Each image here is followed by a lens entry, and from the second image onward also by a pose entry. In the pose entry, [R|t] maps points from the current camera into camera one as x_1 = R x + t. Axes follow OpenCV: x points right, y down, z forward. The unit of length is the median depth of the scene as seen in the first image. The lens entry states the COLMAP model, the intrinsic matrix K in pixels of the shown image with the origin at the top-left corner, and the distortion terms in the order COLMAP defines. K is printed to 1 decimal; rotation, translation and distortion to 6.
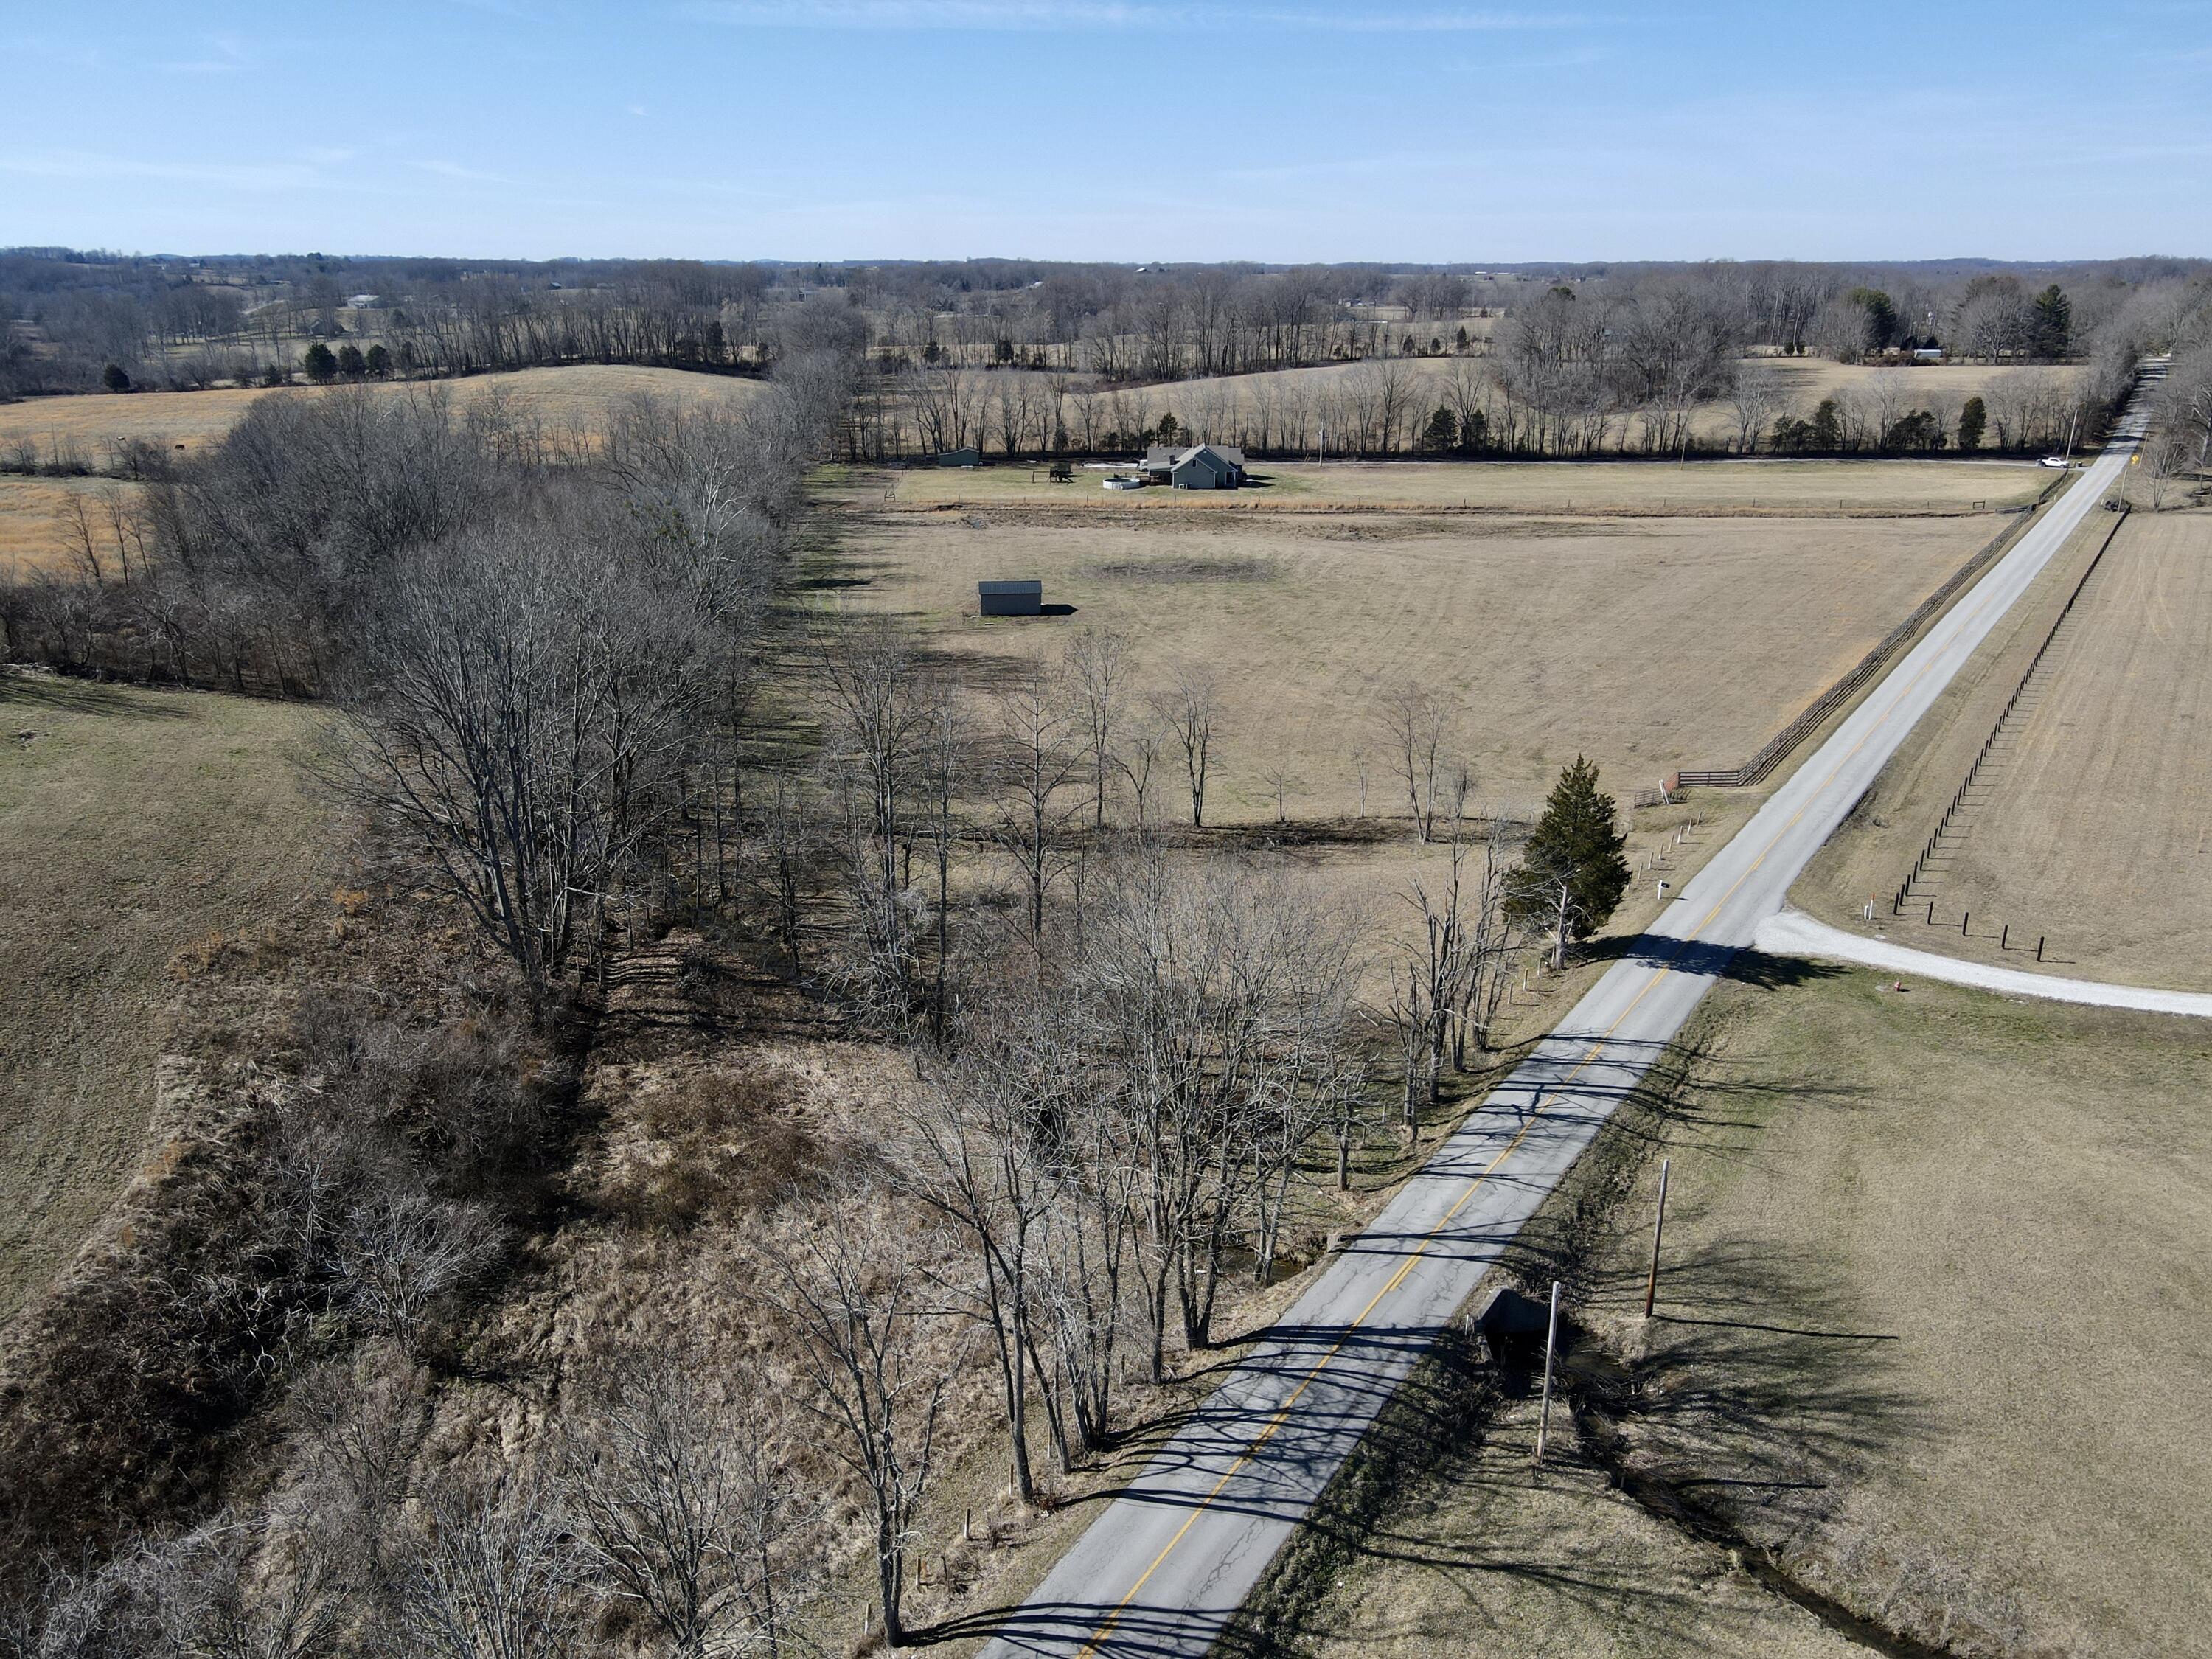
lens RADIAL K [[1634.5, 0, 1102.6], [0, 1634.5, 833.5], [0, 0, 1]] dist [-0.003713, 0.035611]
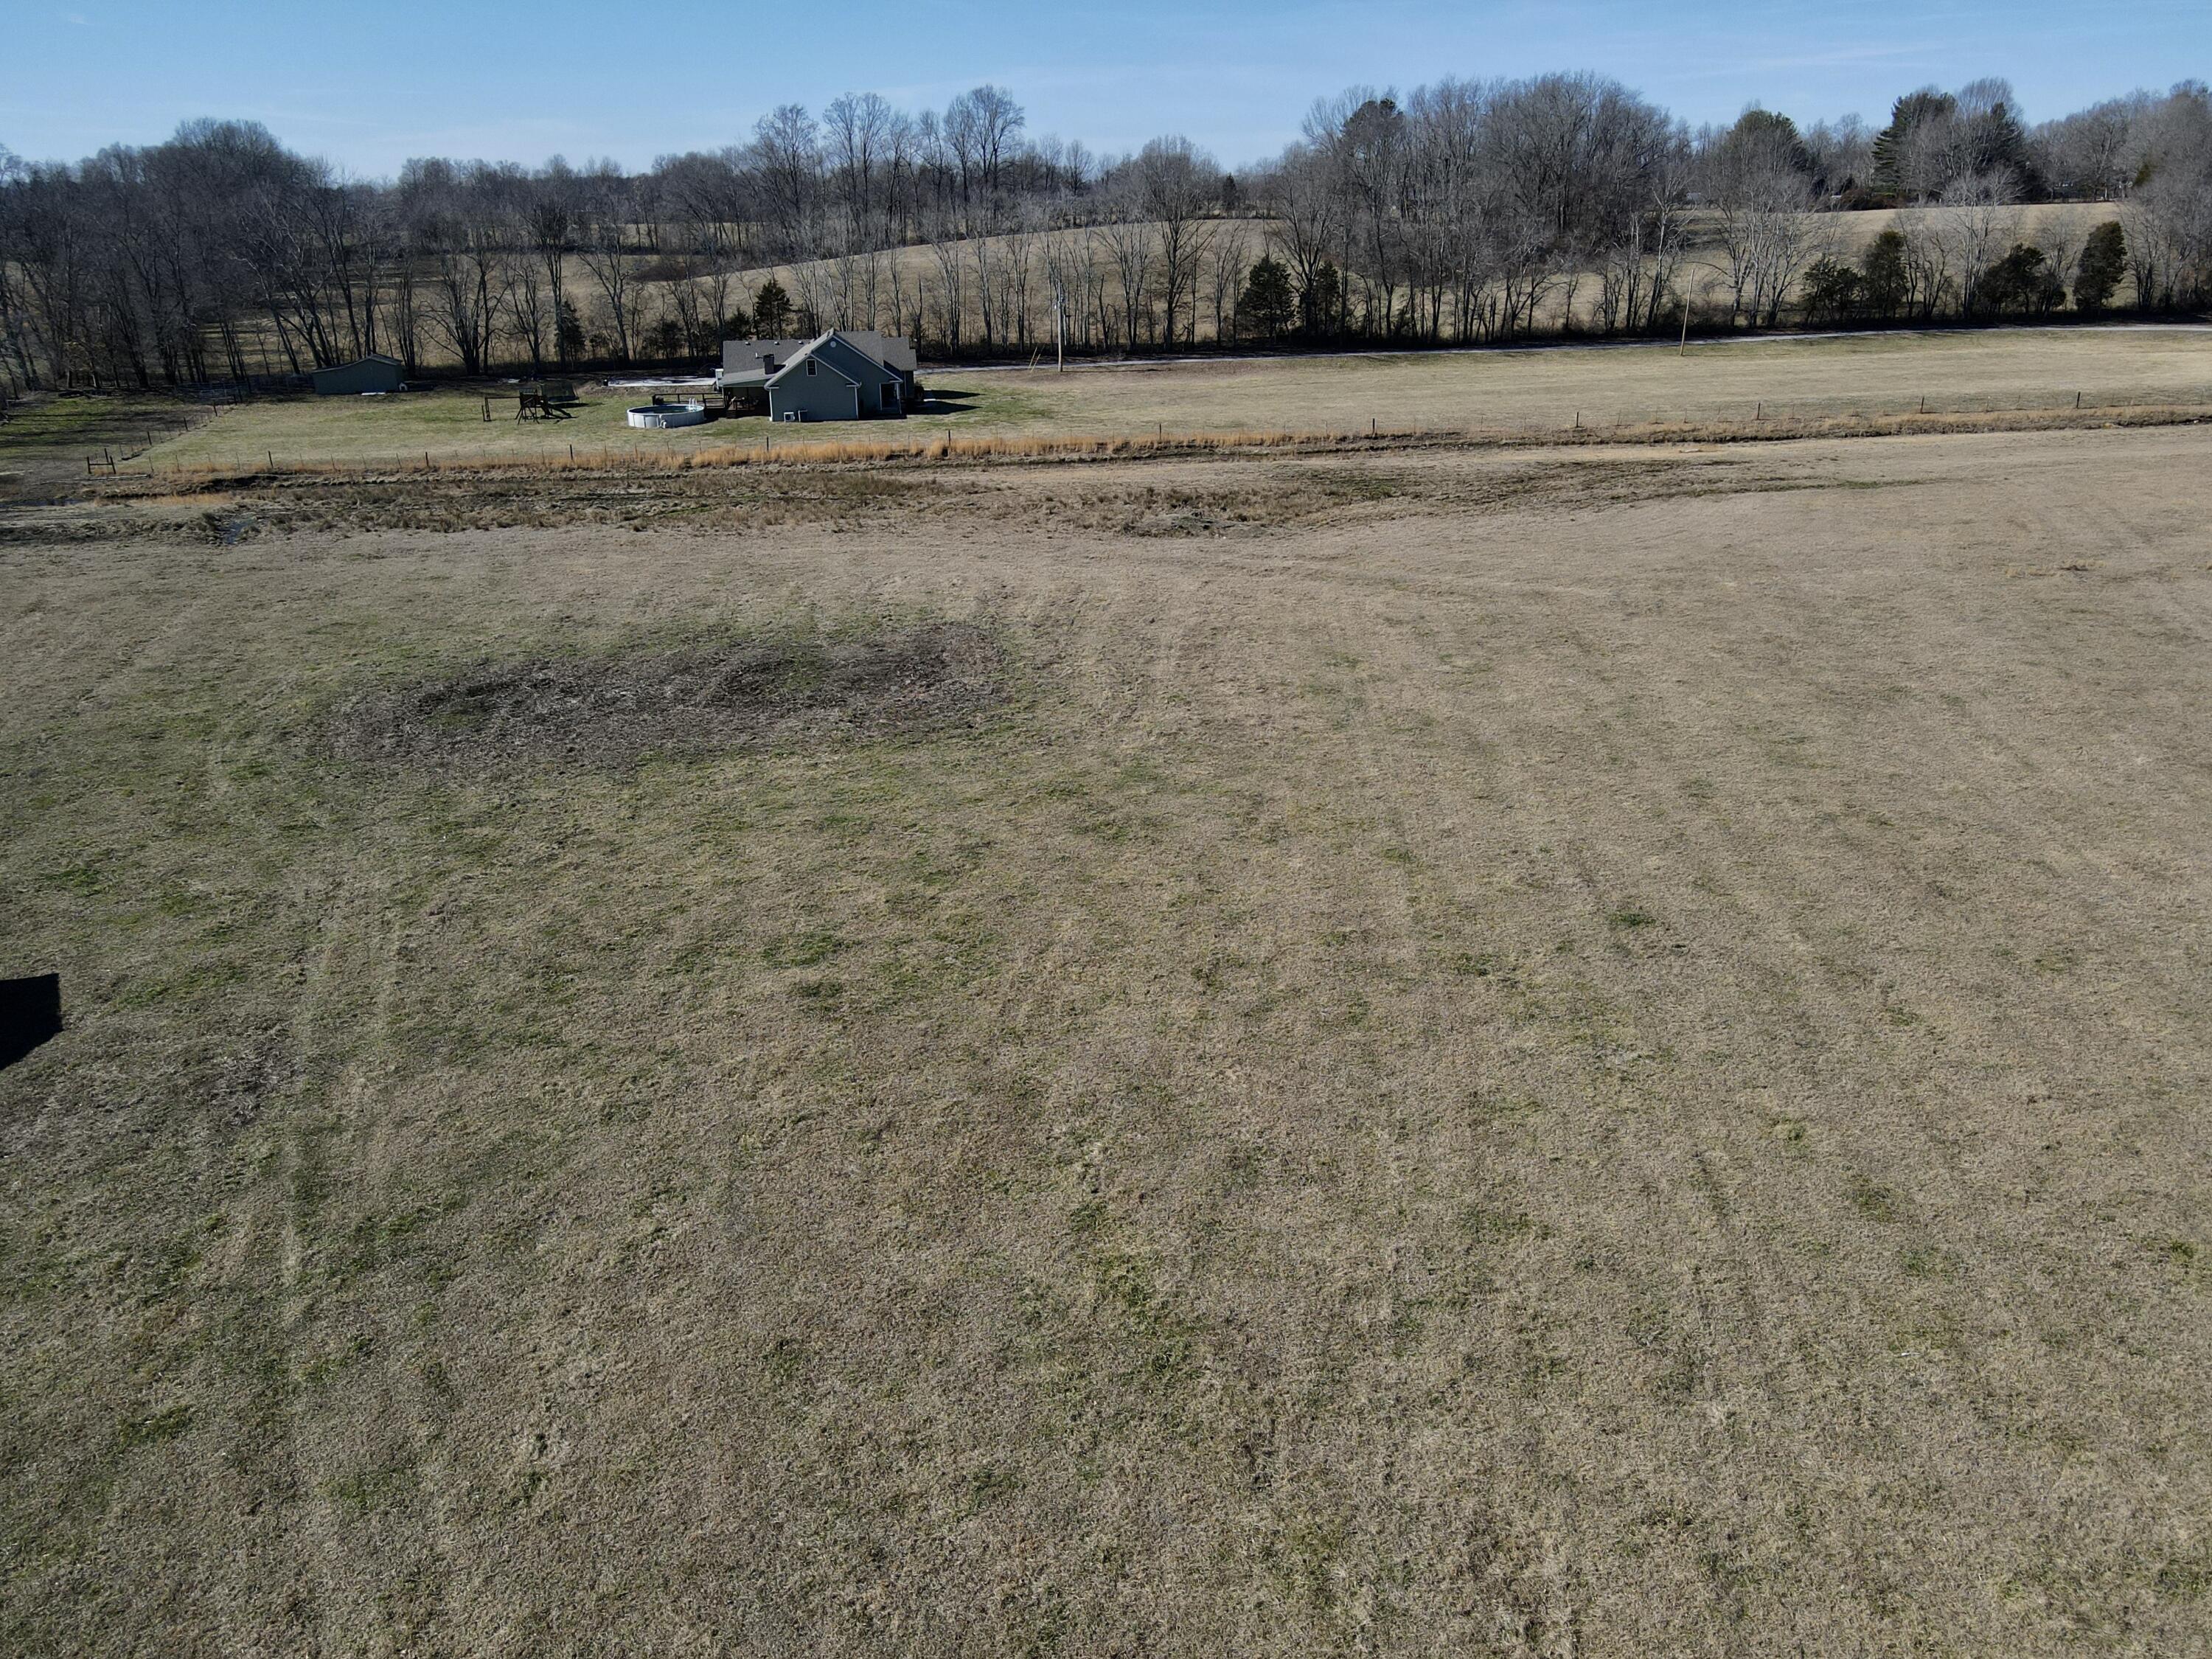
lens RADIAL K [[1634.5, 0, 1102.6], [0, 1634.5, 833.5], [0, 0, 1]] dist [-0.003713, 0.035611]
pose [[0.983608, -0.079373, 0.161913, 0.046630], [0.073434, 0.996401, 0.042350, -0.093059], [-0.164691, -0.029765, 0.985896, 0.455020]]
